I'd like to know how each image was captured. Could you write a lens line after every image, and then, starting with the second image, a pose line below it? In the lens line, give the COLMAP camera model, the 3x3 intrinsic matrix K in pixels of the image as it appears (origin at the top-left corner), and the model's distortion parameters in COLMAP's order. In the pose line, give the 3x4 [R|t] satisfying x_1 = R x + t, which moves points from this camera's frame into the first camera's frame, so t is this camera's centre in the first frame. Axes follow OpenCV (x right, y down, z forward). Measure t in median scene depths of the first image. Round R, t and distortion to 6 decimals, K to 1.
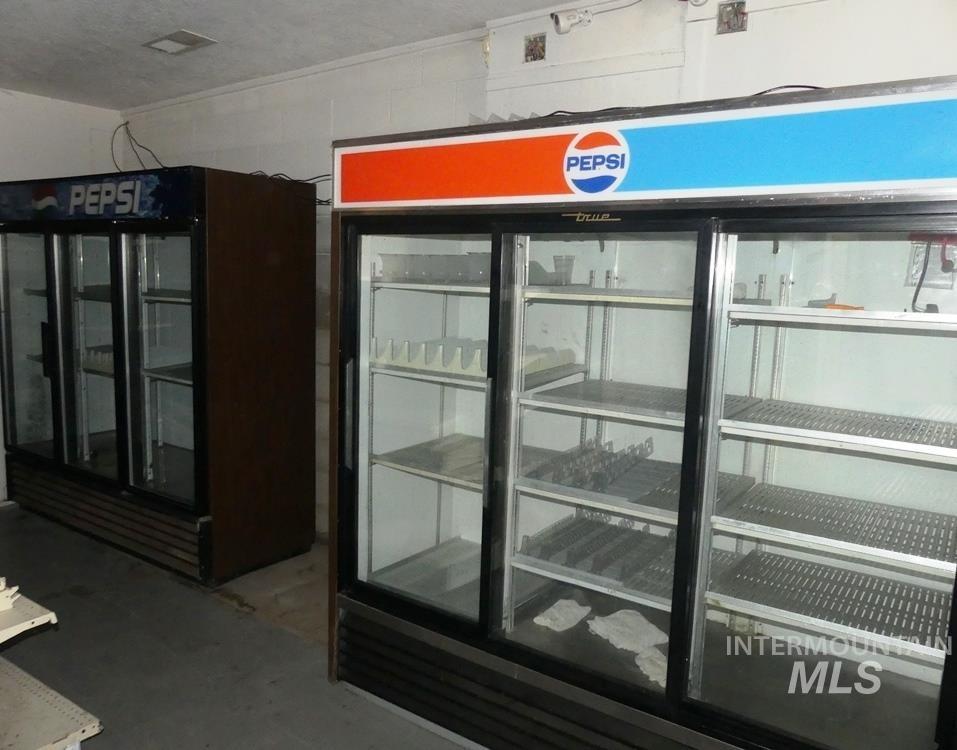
lens RADIAL K [[759.4, 0, 473.0], [0, 759.4, 378.5], [0, 0, 1]] dist [-0.009366, 0.000158]
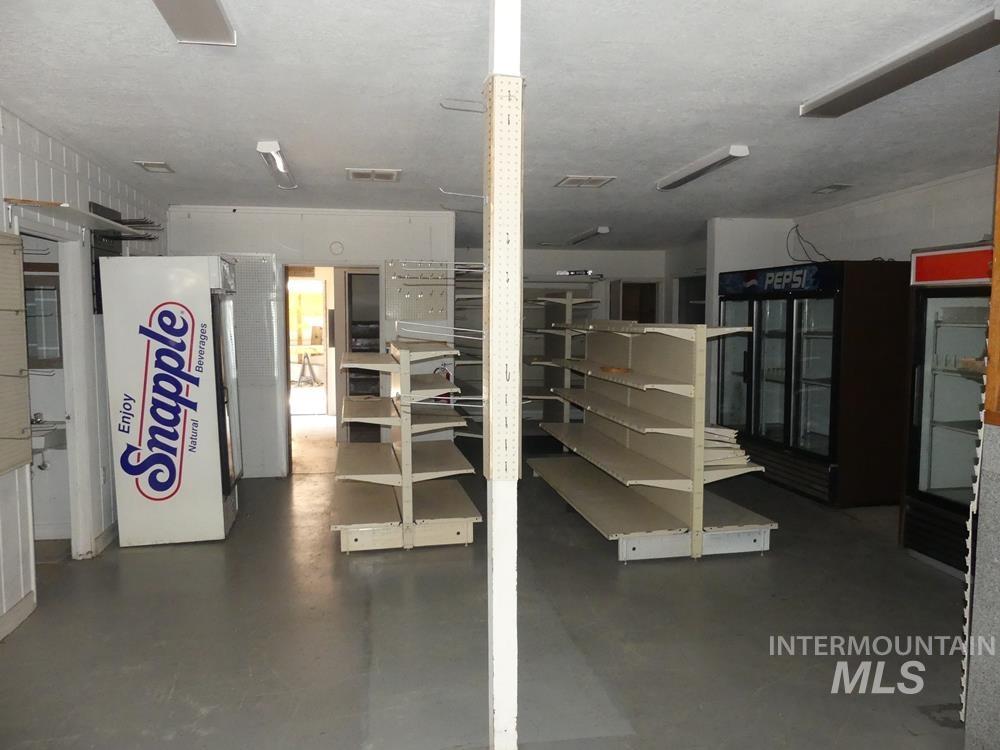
lens RADIAL K [[758.2, 0, 494.0], [0, 758.2, 375.2], [0, 0, 1]] dist [-0.022801, 0.006771]
pose [[0.710265, 0.023429, -0.703544, 0.269884], [-0.071573, 0.996670, -0.039067, 0.099040], [0.700286, 0.078103, 0.709577, -0.696201]]
